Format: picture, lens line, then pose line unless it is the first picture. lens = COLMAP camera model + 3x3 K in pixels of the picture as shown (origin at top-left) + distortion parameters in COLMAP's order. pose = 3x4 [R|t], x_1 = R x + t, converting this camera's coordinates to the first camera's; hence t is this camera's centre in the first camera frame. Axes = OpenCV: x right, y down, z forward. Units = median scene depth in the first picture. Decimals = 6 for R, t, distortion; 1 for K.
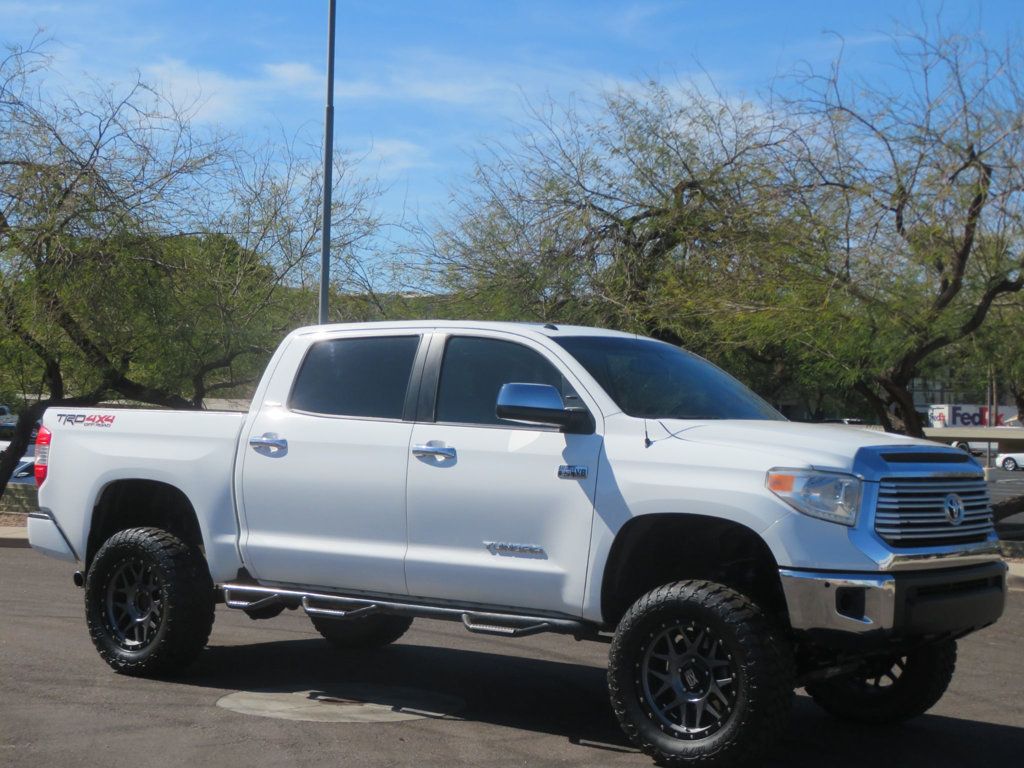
lens RADIAL K [[1662.8, 0, 512.0], [0, 1662.8, 384.0], [0, 0, 1]] dist [0.005638, 0.122383]
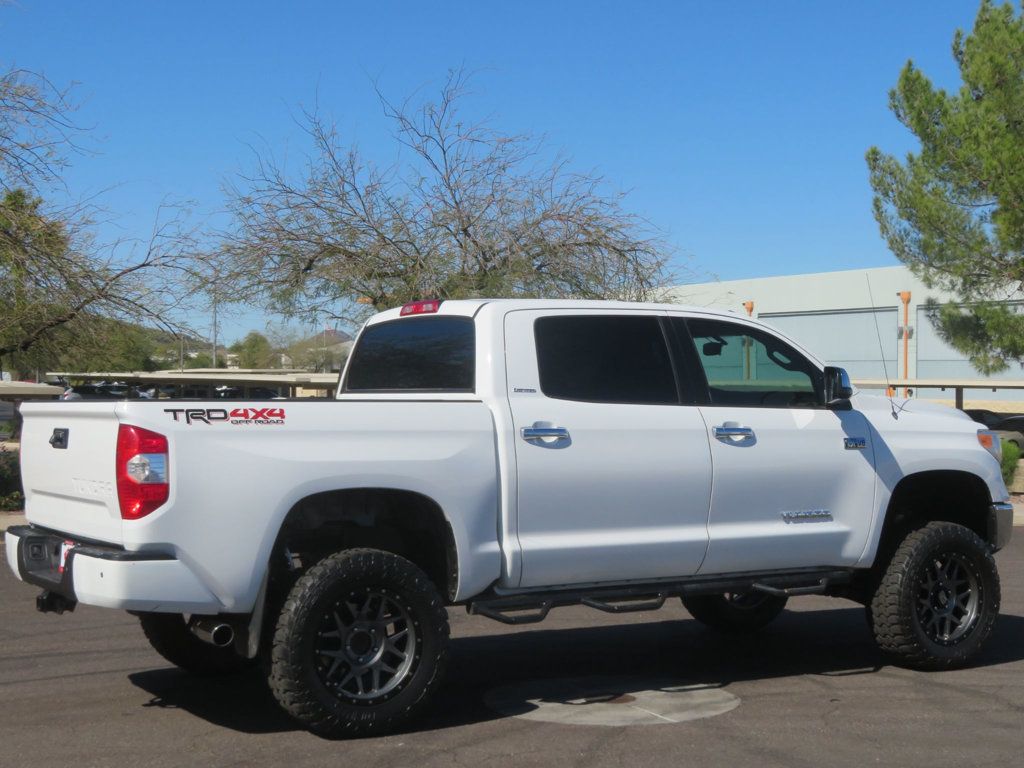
lens RADIAL K [[1662.8, 0, 512.0], [0, 1662.8, 384.0], [0, 0, 1]] dist [0.005638, 0.122383]
pose [[0.372098, -0.023367, 0.927899, -1.039153], [-0.013584, 0.999439, 0.030616, -0.019052], [-0.928094, -0.023997, 0.371571, 0.725394]]
